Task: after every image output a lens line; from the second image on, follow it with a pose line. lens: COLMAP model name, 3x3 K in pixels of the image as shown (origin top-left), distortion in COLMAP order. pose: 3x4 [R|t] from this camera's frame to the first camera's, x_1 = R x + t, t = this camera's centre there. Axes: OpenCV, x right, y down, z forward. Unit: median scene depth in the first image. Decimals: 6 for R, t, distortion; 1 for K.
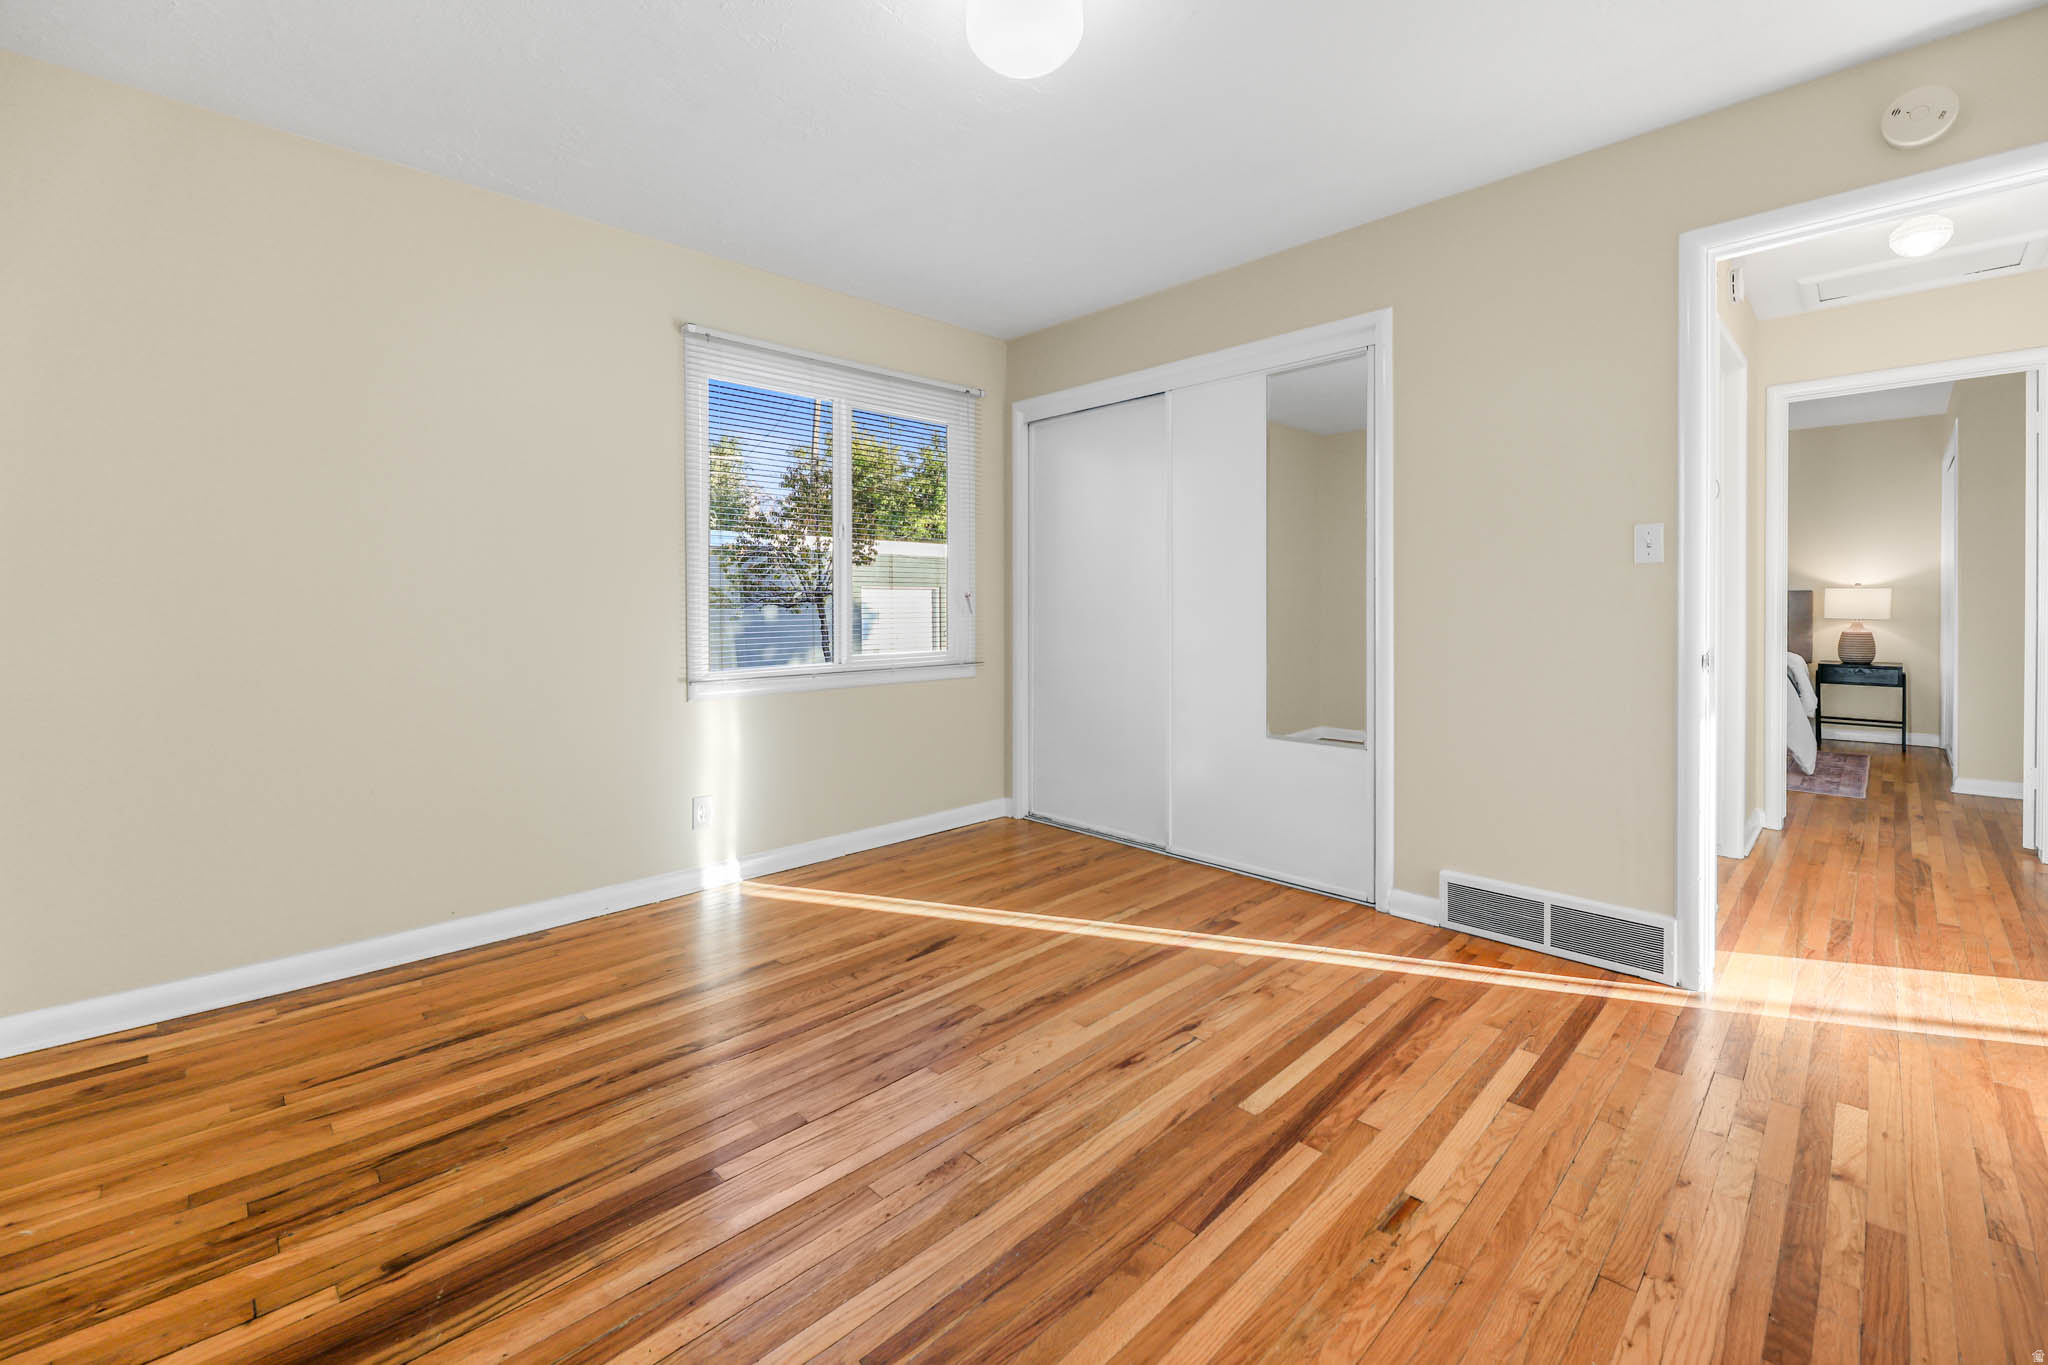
lens RADIAL K [[857.1, 0, 1019.5], [0, 857.1, 611.1], [0, 0, 1]] dist [-0.002961, -0.001073]
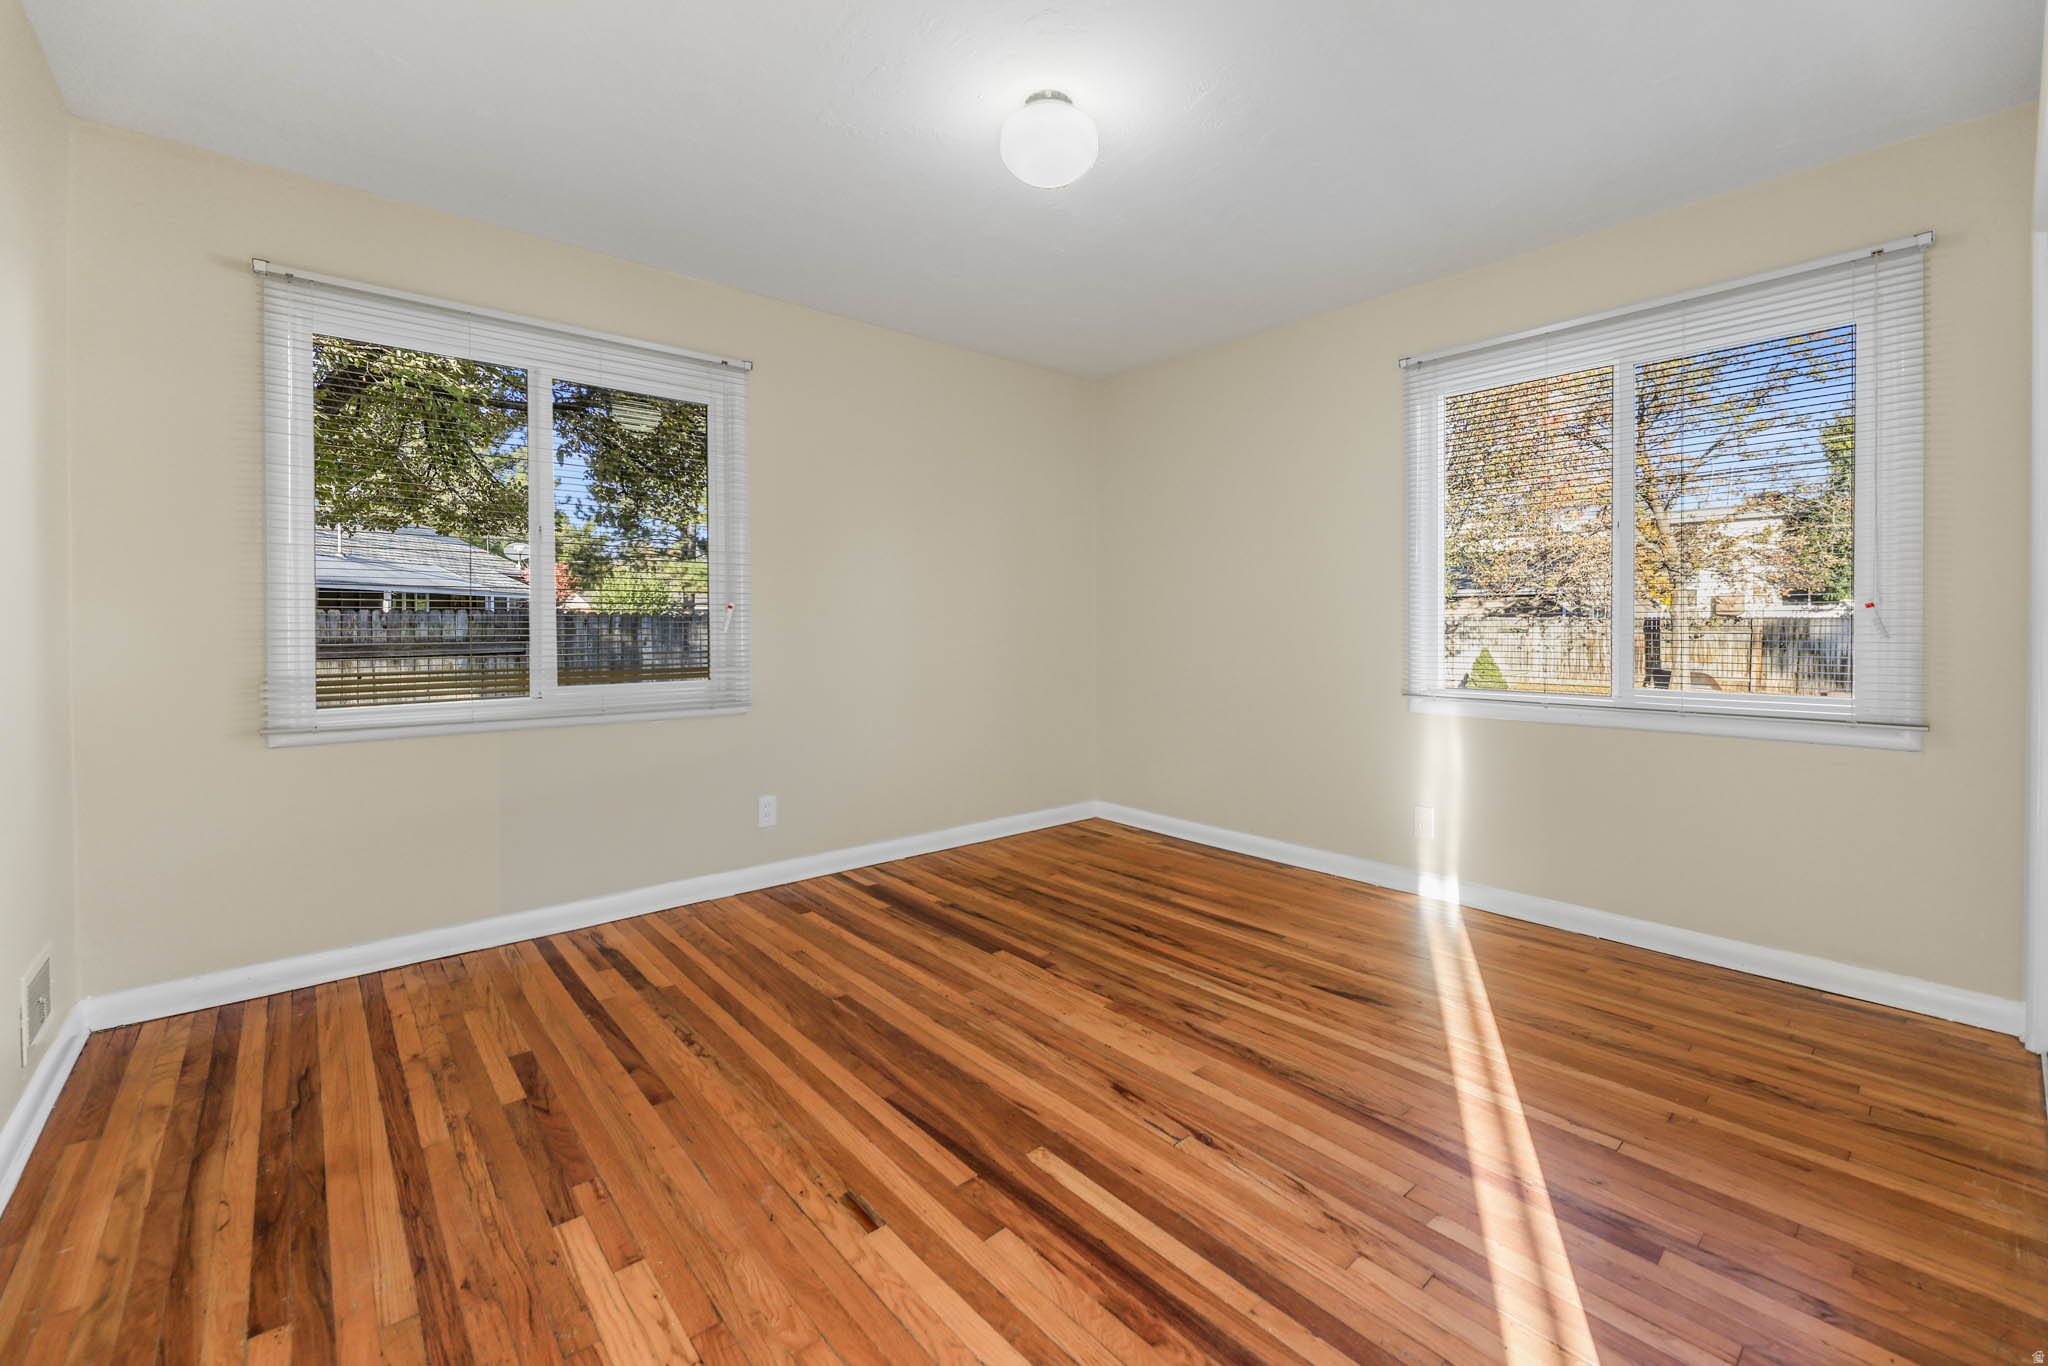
lens RADIAL K [[792.9, 0, 1007.4], [0, 792.9, 631.4], [0, 0, 1]] dist [-0.001181, -0.000093]
pose [[-0.050732, 0.013767, -0.998617, 0.992558], [-0.002817, 0.999899, 0.013928, -0.012546], [0.998708, 0.003520, -0.050688, 0.873888]]
